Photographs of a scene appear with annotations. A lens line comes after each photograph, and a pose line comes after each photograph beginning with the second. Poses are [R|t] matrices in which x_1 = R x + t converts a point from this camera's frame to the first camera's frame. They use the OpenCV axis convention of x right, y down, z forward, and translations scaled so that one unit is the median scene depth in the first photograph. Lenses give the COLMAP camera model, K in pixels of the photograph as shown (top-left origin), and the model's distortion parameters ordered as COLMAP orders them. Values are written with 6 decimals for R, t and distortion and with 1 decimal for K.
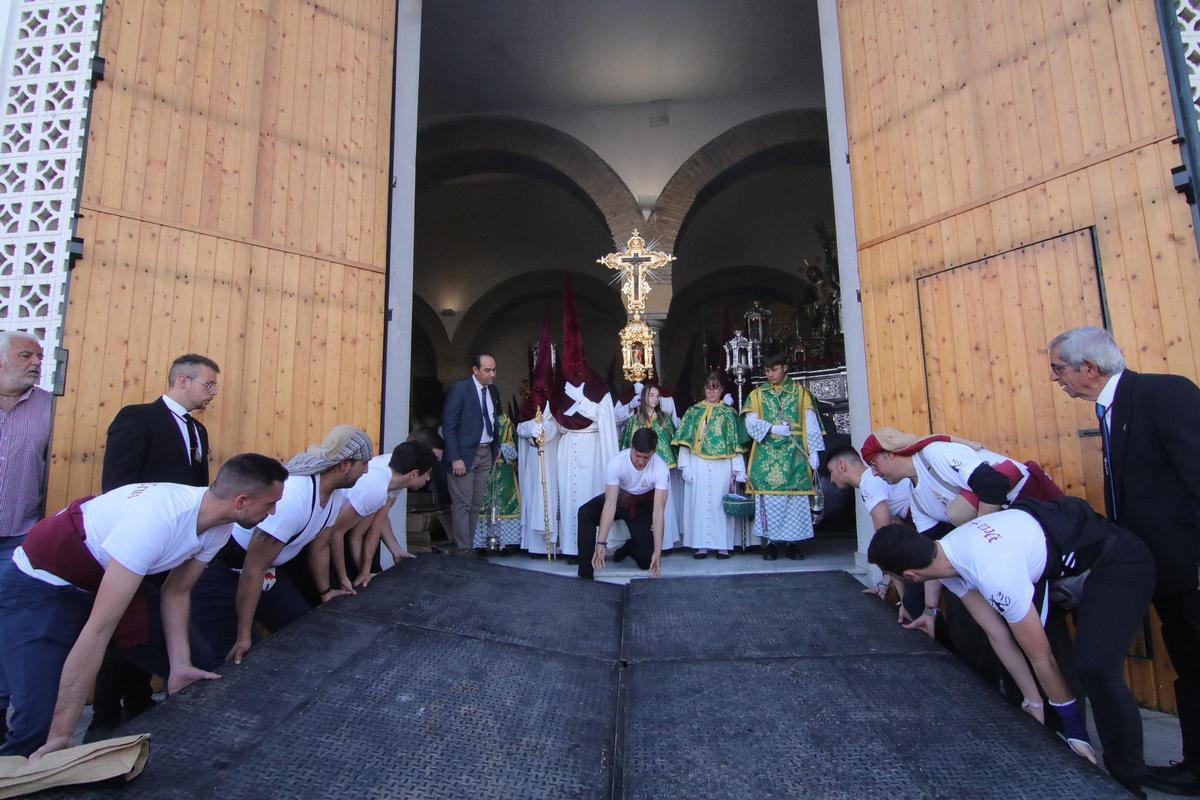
lens RADIAL K [[627.9, 0, 610.1], [0, 627.9, 402.8], [0, 0, 1]] dist [-0.000228, -0.010993]
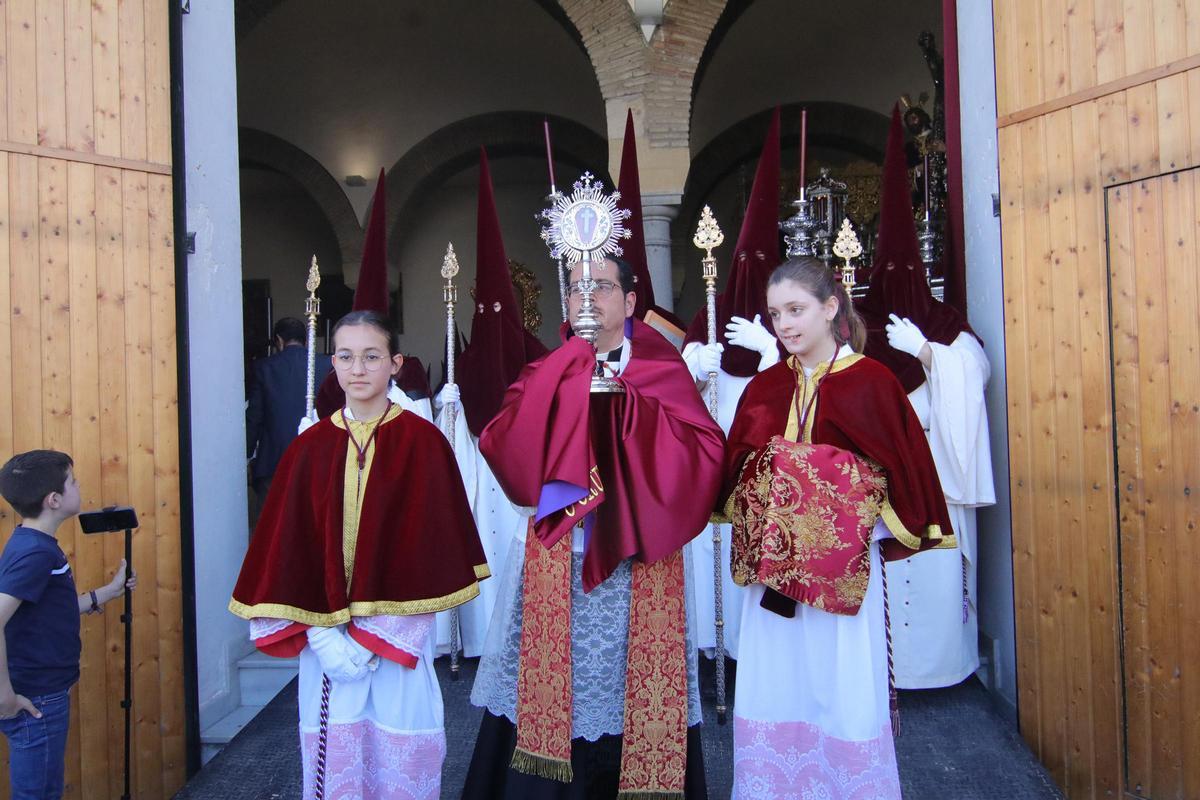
lens RADIAL K [[886.5, 0, 610.8], [0, 886.5, 405.9], [0, 0, 1]] dist [0.000058, -0.010754]
pose [[0.999907, -0.010479, -0.008728, 0.055144], [0.011543, 0.991118, 0.132487, -0.110199], [0.007262, -0.132575, 0.991146, 0.189218]]
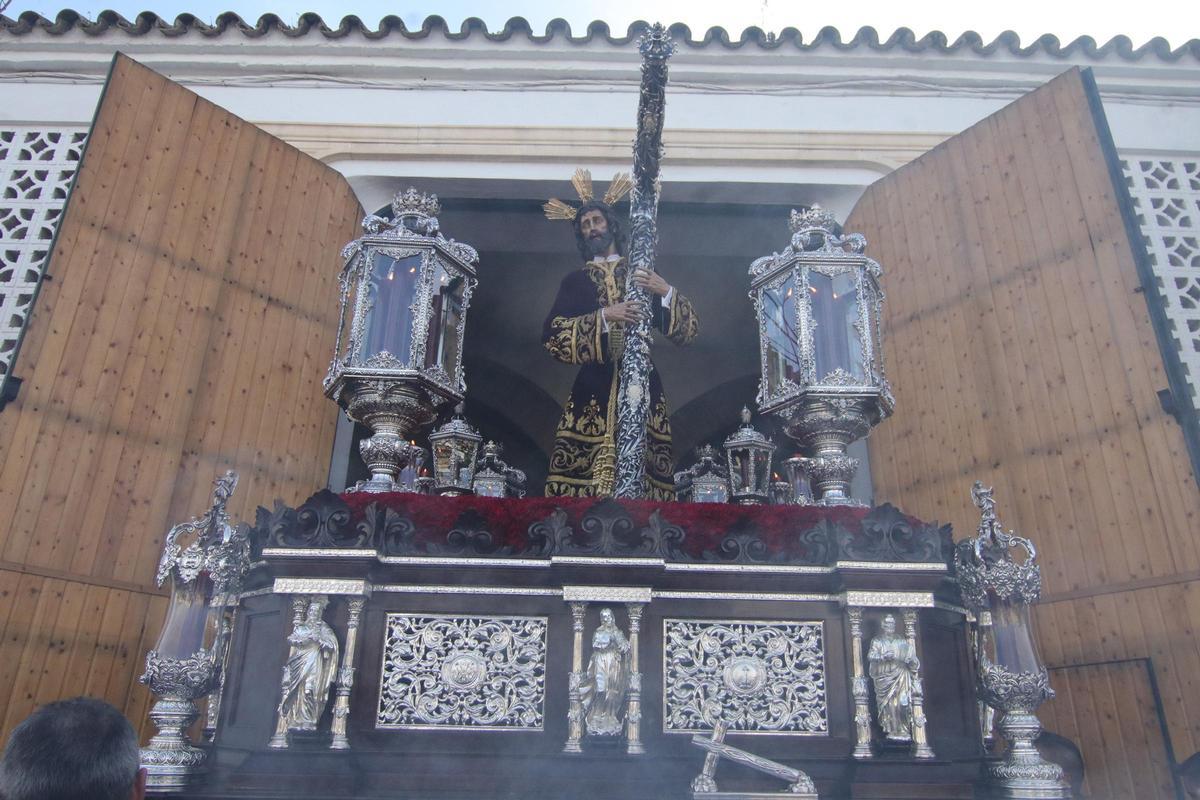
lens RADIAL K [[876.2, 0, 617.0], [0, 876.2, 395.4], [0, 0, 1]] dist [-0.010687, -0.006558]
pose [[0.994130, 0.068861, 0.083445, -0.092522], [-0.042417, 0.957615, -0.284912, -0.199275], [-0.099527, 0.279700, 0.954915, -0.177028]]
